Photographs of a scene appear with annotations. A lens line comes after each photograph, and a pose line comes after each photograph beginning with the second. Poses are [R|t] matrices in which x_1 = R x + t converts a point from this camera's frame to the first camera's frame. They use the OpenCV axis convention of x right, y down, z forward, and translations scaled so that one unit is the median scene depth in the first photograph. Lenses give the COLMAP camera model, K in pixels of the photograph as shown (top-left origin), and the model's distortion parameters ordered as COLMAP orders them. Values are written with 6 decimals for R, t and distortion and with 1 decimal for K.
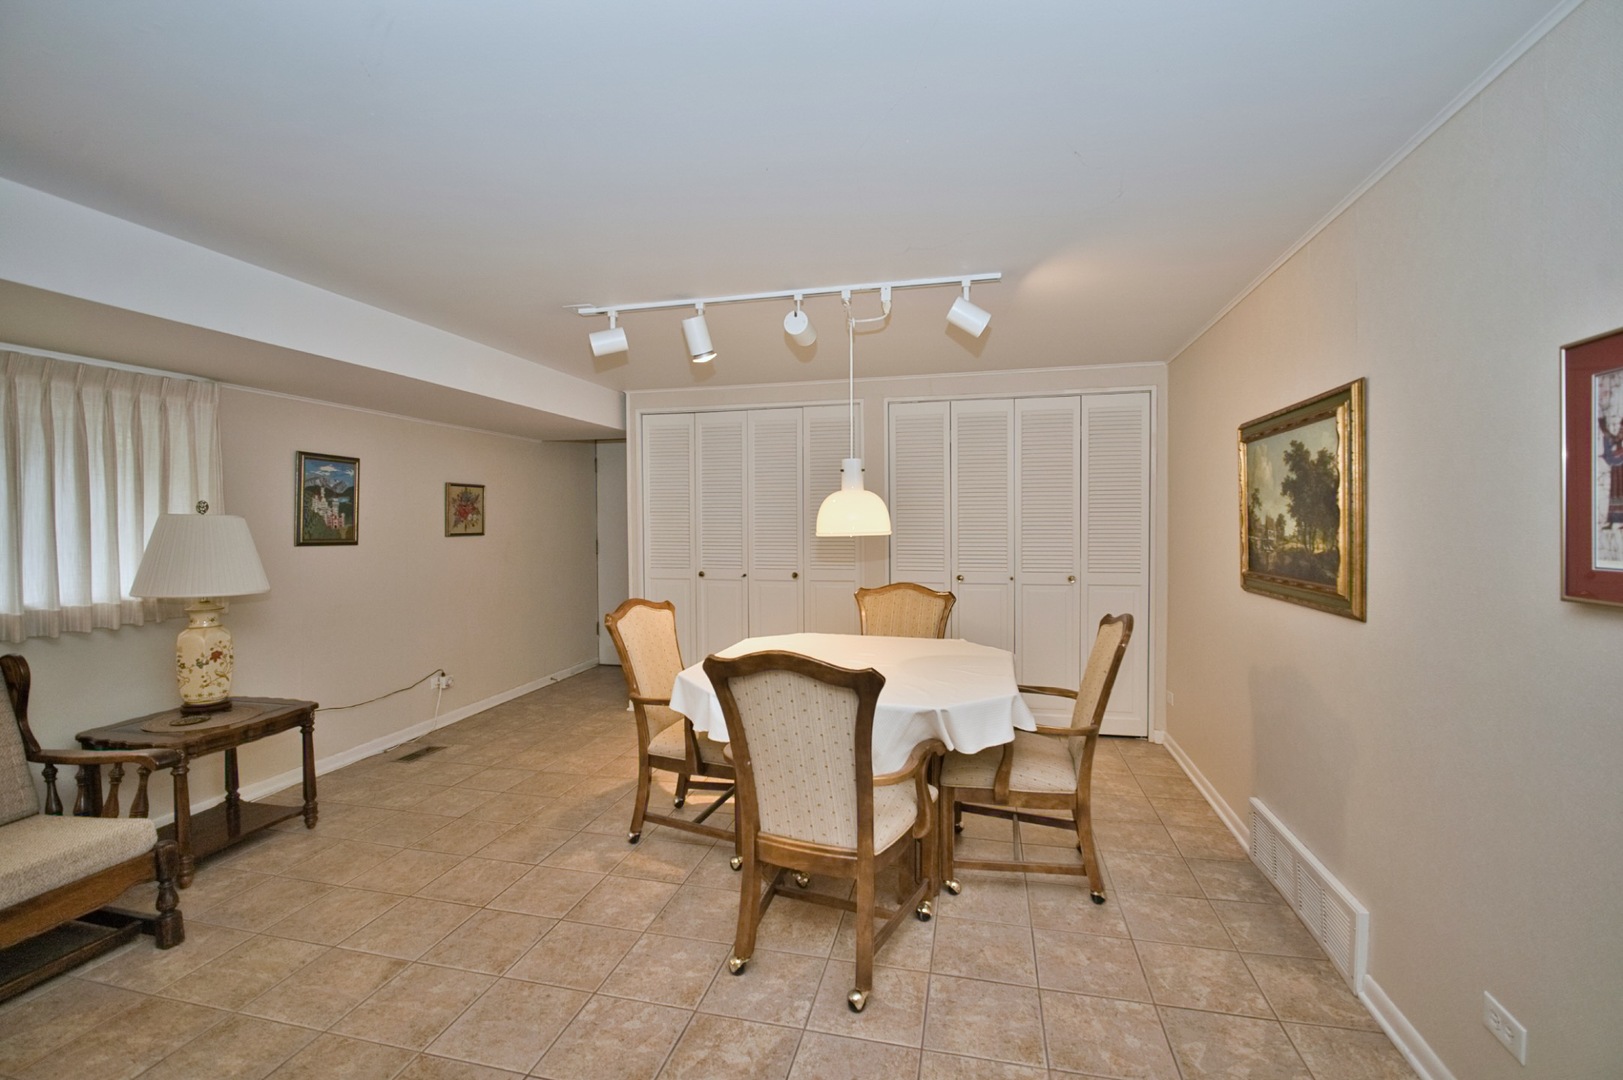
lens RADIAL K [[703.7, 0, 809.9], [0, 703.7, 537.7], [0, 0, 1]] dist [-0.025195, 0.007239]
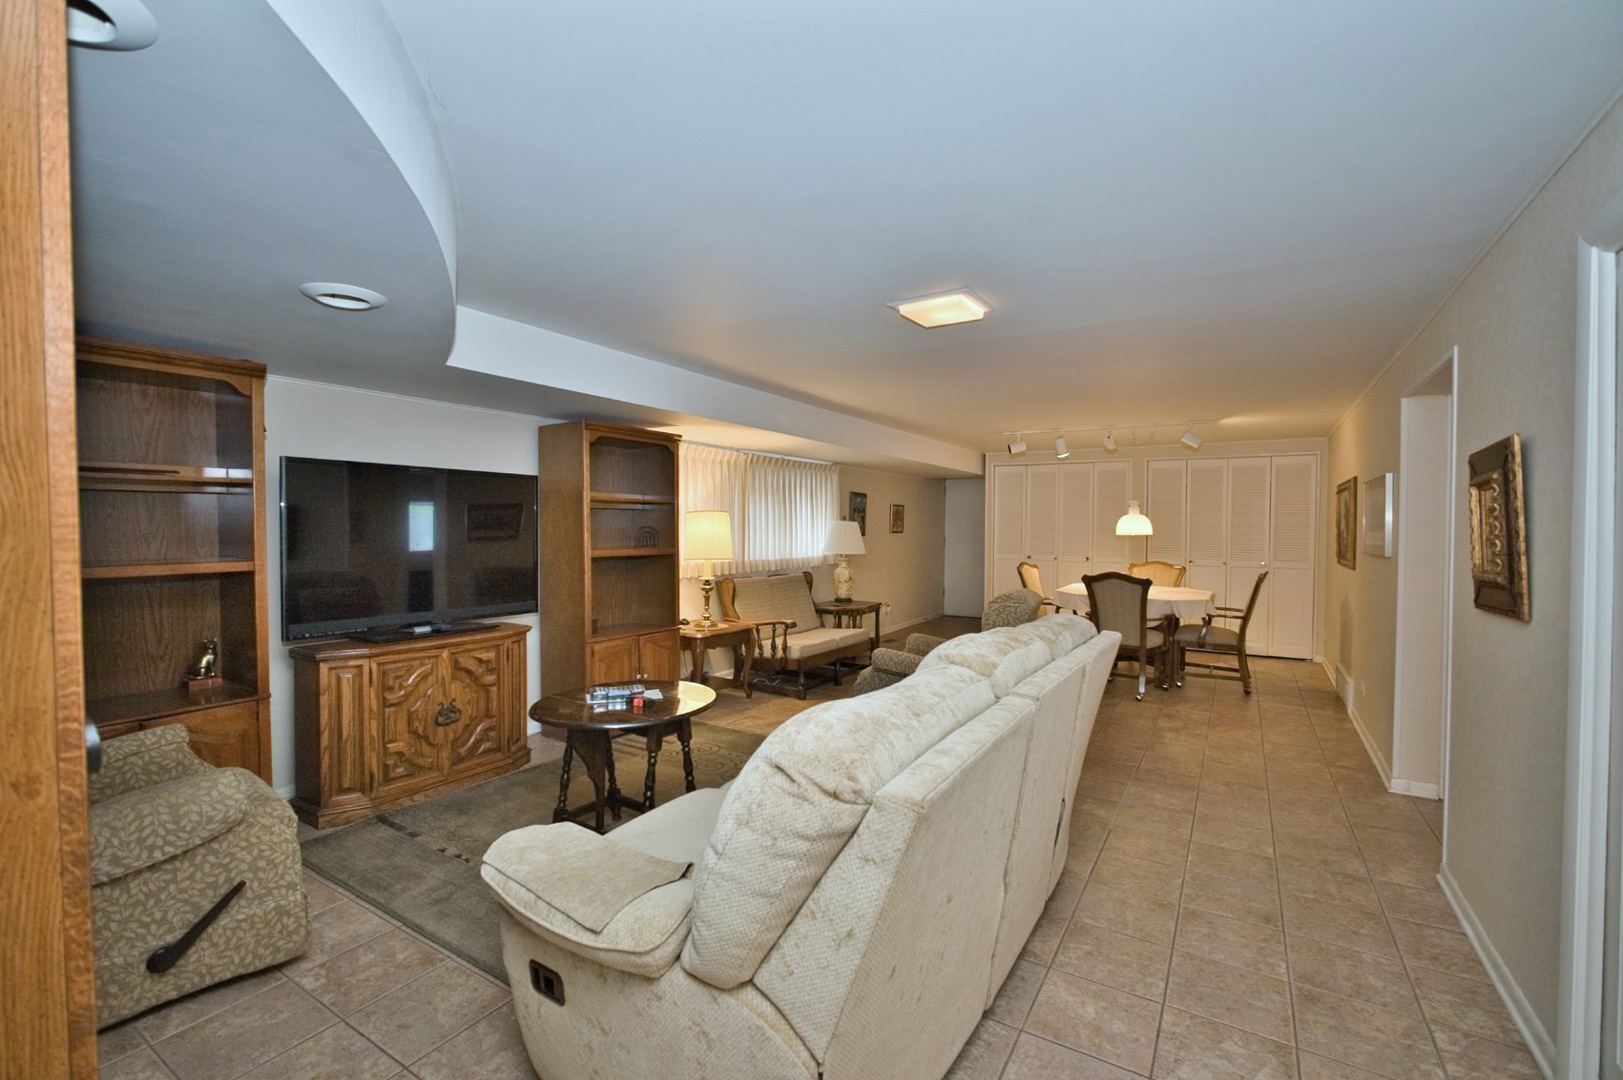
lens RADIAL K [[703.7, 0, 809.9], [0, 703.7, 537.7], [0, 0, 1]] dist [-0.025195, 0.007239]
pose [[0.952006, 0.018962, -0.305492, -0.251954], [-0.020916, 0.999776, -0.003124, 0.037818], [0.305365, 0.009363, 0.952189, -1.519712]]
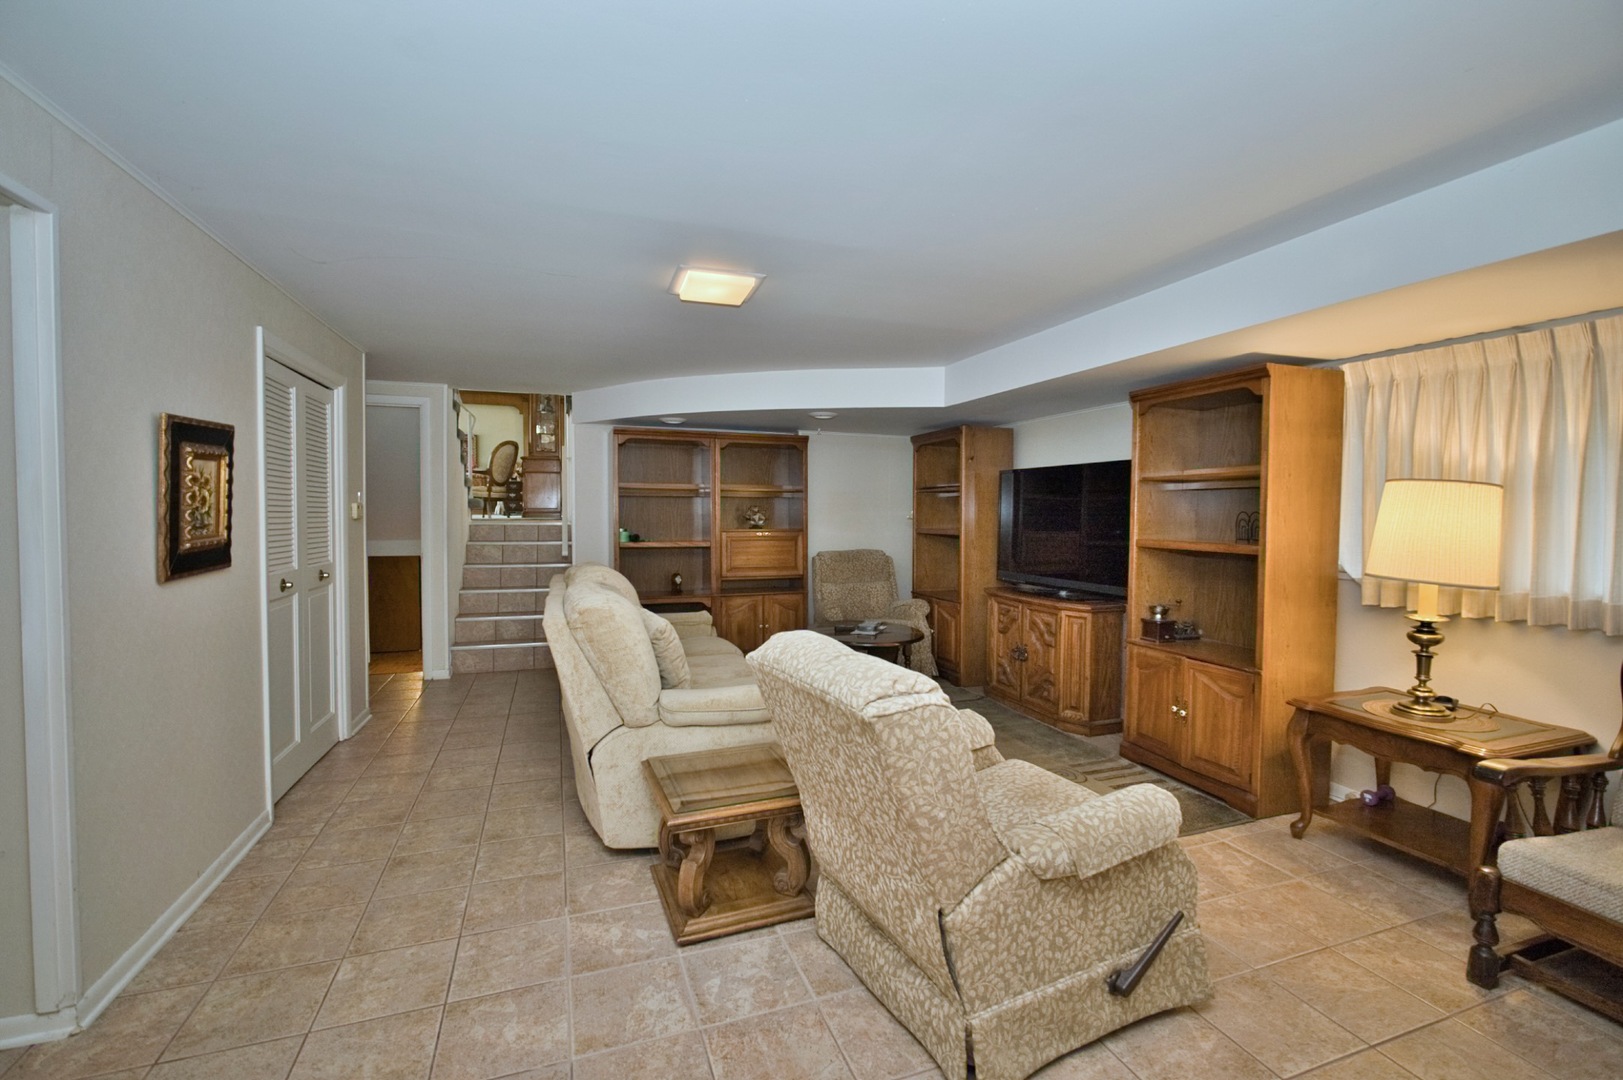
lens RADIAL K [[703.7, 0, 809.9], [0, 703.7, 537.7], [0, 0, 1]] dist [-0.025195, 0.007239]
pose [[-0.832538, 0.021175, -0.553563, 0.095634], [-0.015140, 0.998026, 0.060948, -0.004650], [0.553761, 0.059122, -0.830574, 0.600053]]
